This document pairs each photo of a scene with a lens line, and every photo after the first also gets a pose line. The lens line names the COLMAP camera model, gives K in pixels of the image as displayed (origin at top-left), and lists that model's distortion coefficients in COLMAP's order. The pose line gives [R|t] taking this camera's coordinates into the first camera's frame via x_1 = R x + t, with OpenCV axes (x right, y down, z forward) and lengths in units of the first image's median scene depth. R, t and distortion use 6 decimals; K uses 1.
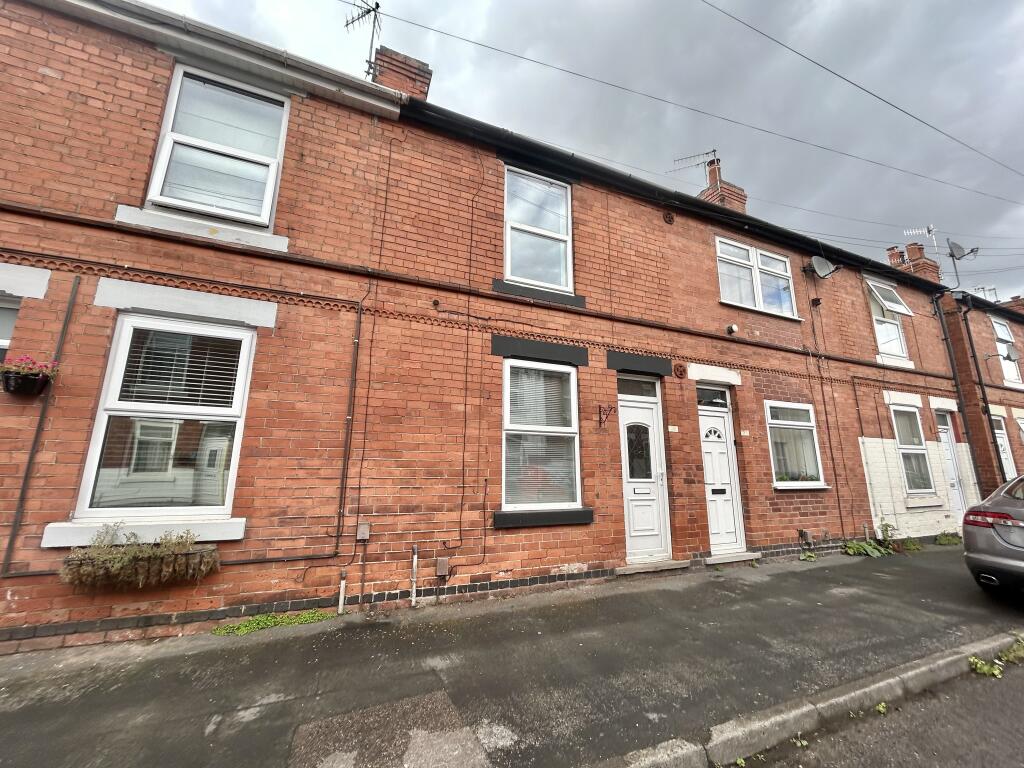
lens RADIAL K [[411.9, 0, 511.3], [0, 411.9, 383.1], [0, 0, 1]] dist [-0.000641, 0.000636]
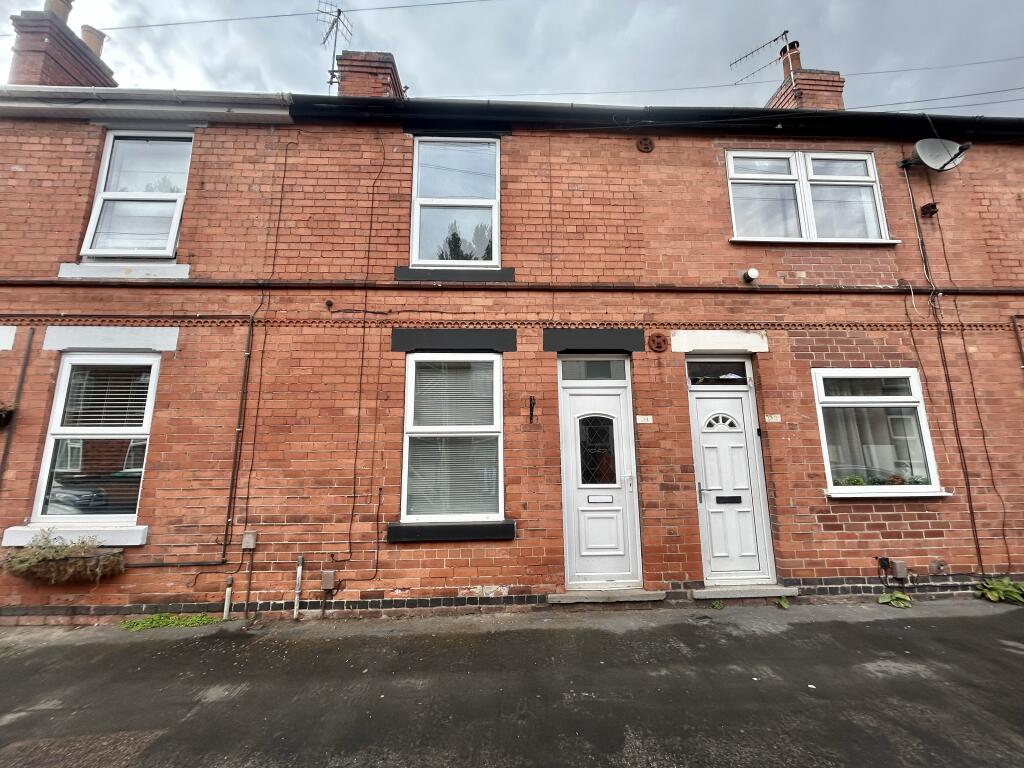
lens RADIAL K [[411.9, 0, 511.3], [0, 411.9, 383.1], [0, 0, 1]] dist [-0.000641, 0.000636]
pose [[0.935144, -0.077458, -0.345698, 0.532084], [0.089191, 0.995849, 0.018136, 0.008928], [0.342858, -0.047793, 0.938171, 0.240115]]
